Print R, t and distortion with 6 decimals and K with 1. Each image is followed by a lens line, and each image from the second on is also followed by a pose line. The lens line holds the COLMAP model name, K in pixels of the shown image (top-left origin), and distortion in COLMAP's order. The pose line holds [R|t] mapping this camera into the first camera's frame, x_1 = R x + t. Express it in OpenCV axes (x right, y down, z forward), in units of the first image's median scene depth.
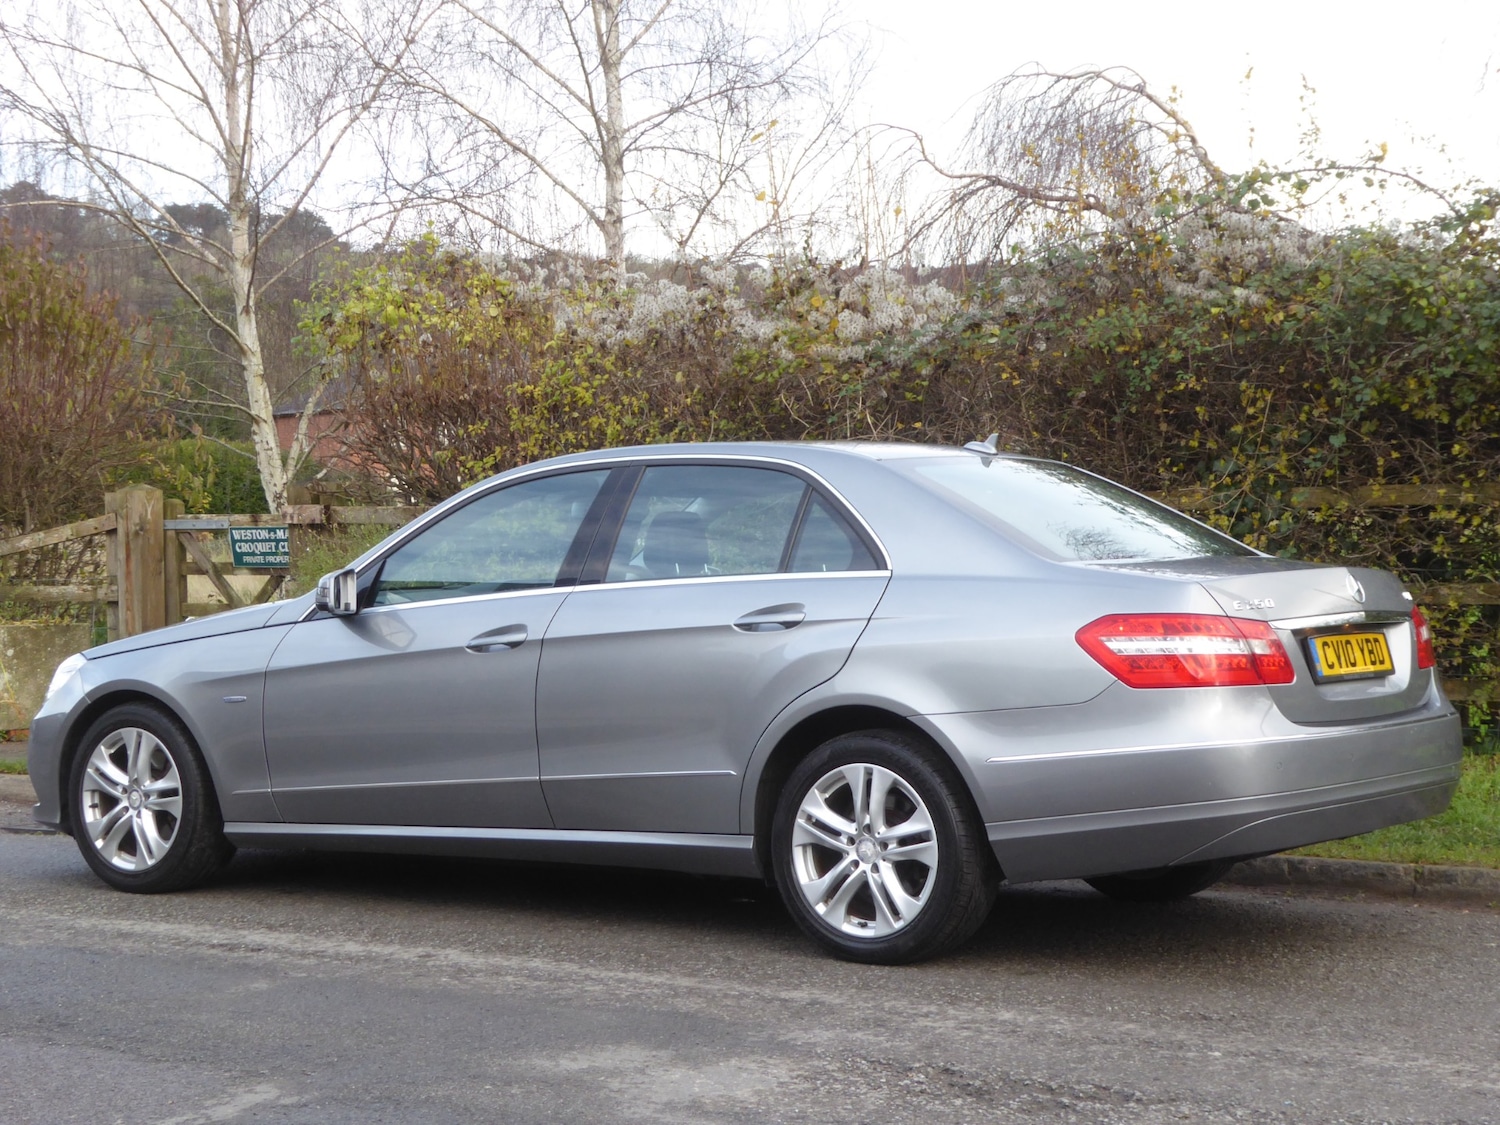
lens RADIAL K [[2805.6, 0, 750.2], [0, 2805.6, 494.7], [0, 0, 1]] dist [0.112052, 0.000000]
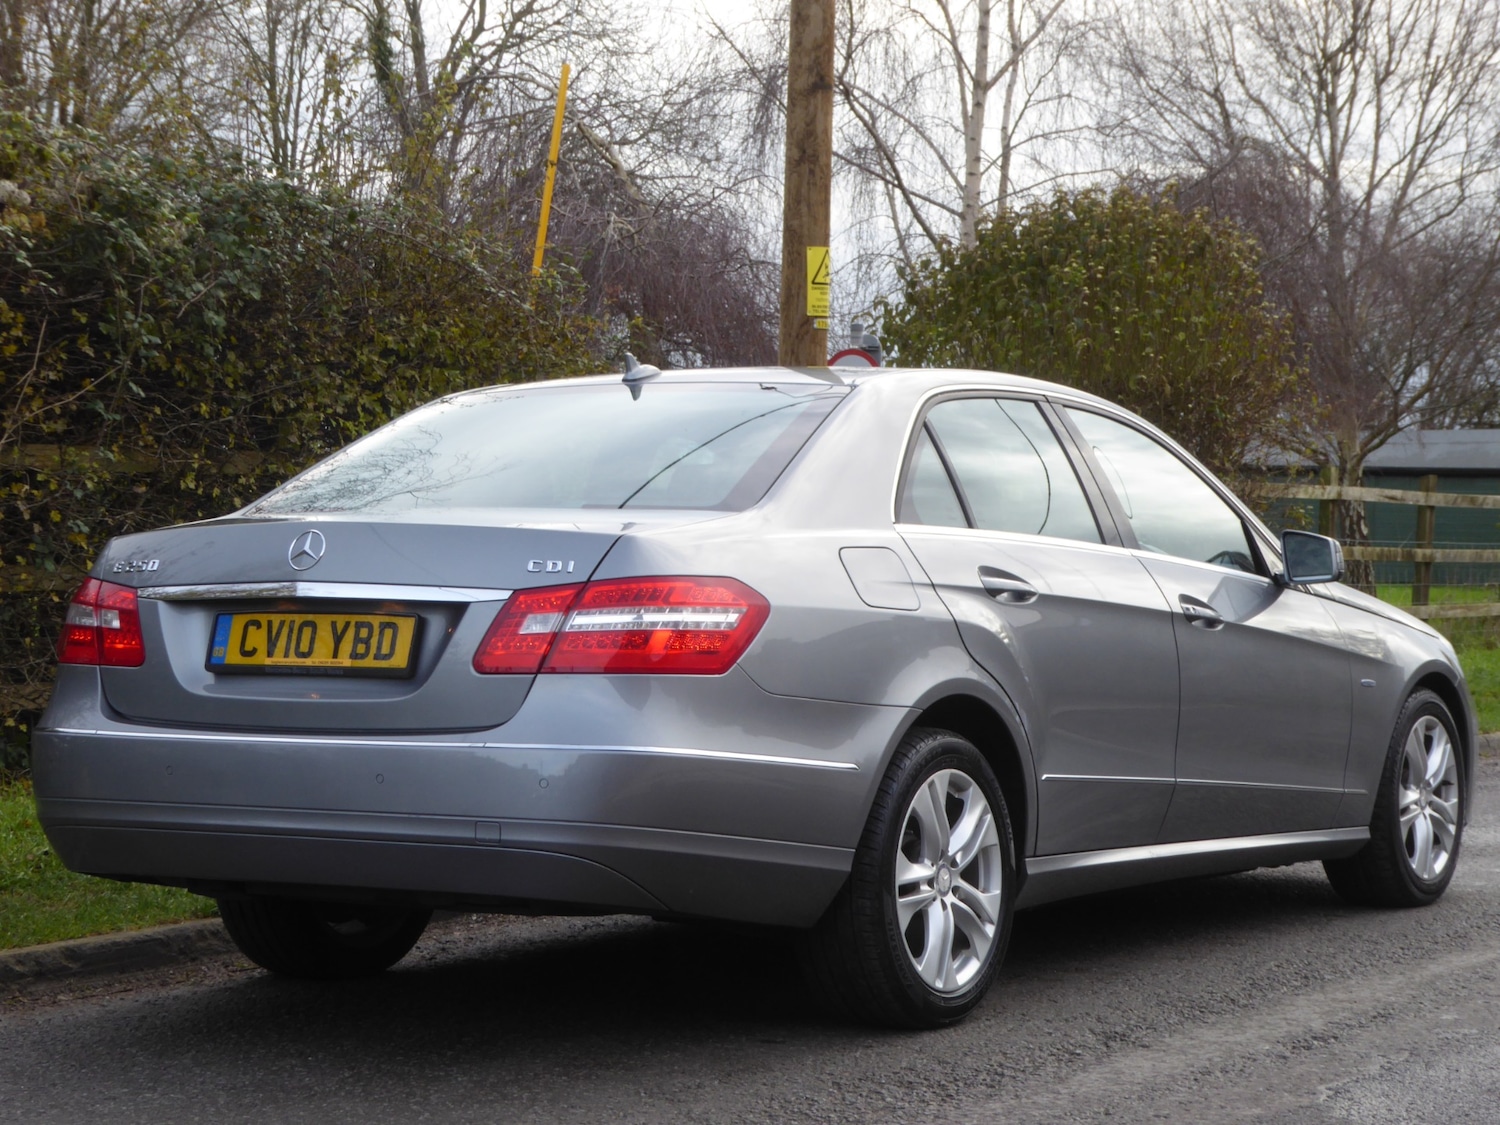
lens RADIAL K [[3208.7, 0, 748.2], [0, 3208.7, 565.5], [0, 0, 1]] dist [0.186538, 0.000000]
pose [[0.042003, 0.001982, -0.999116, 0.877927], [0.011817, 0.999927, 0.002480, 0.030846], [0.999048, -0.011911, 0.041976, 0.907654]]
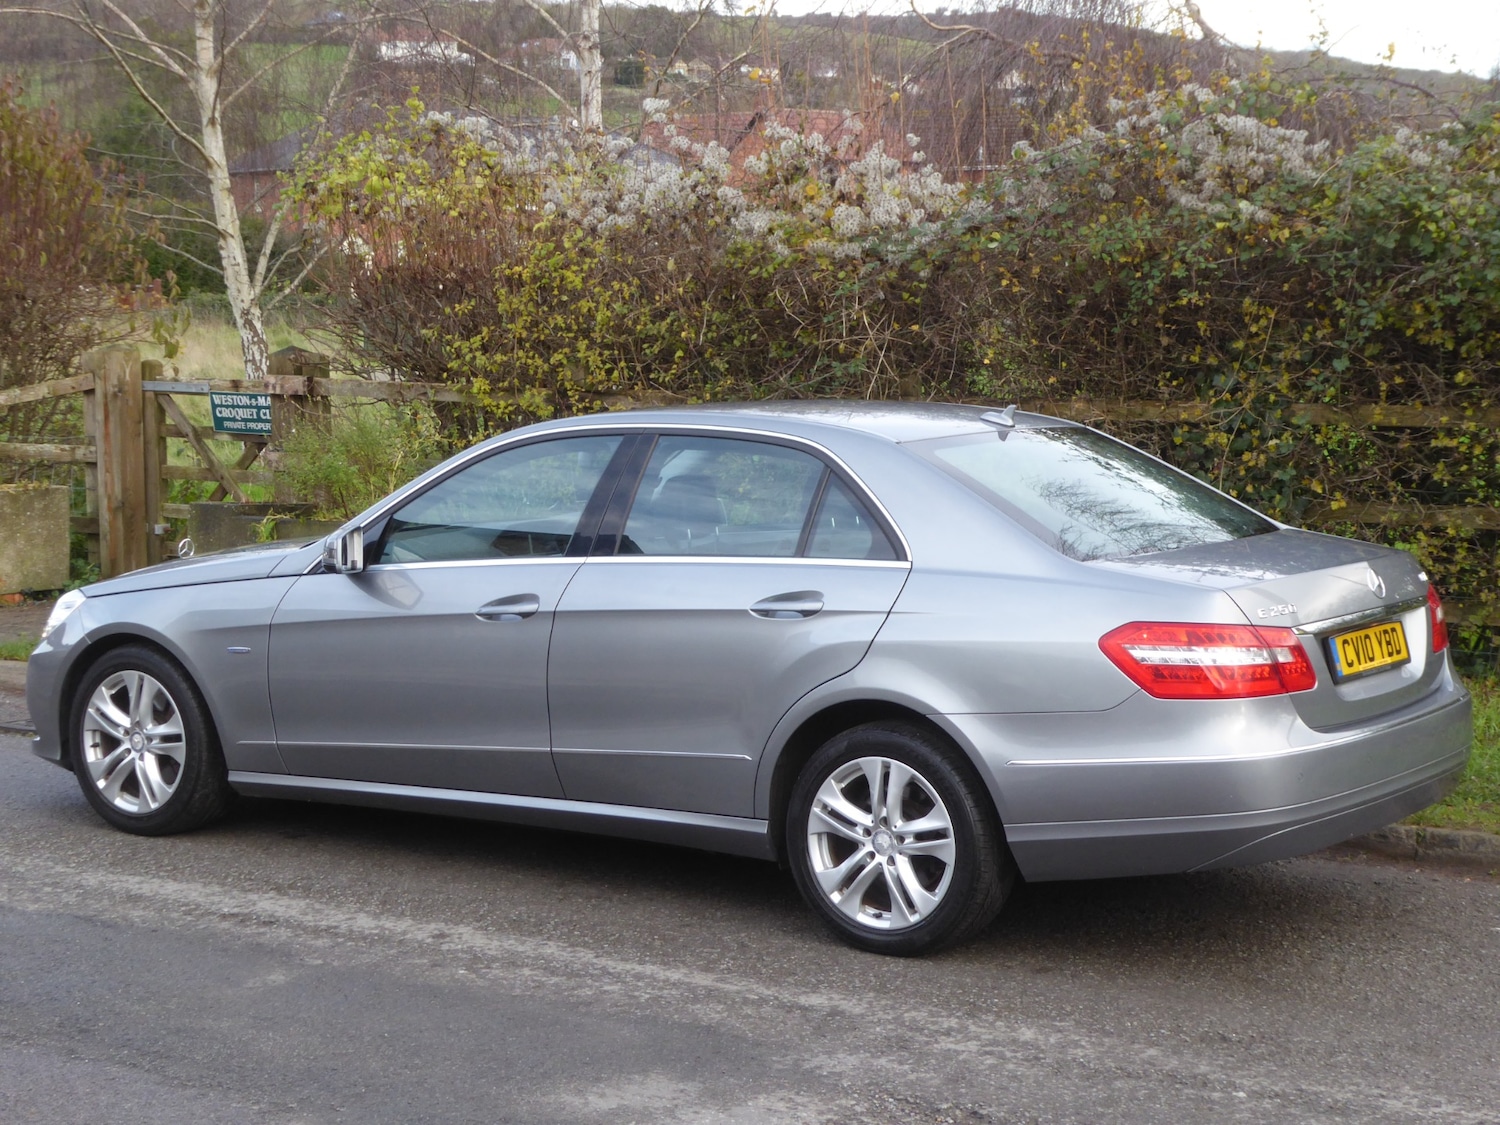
lens RADIAL K [[2805.6, 0, 754.3], [0, 2805.6, 481.3], [0, 0, 1]] dist [0.112052, 0.000000]
pose [[0.999750, 0.010315, 0.019828, -0.021117], [-0.011960, 0.996334, 0.084706, -0.071141], [-0.018882, -0.084922, 0.996209, 0.011944]]
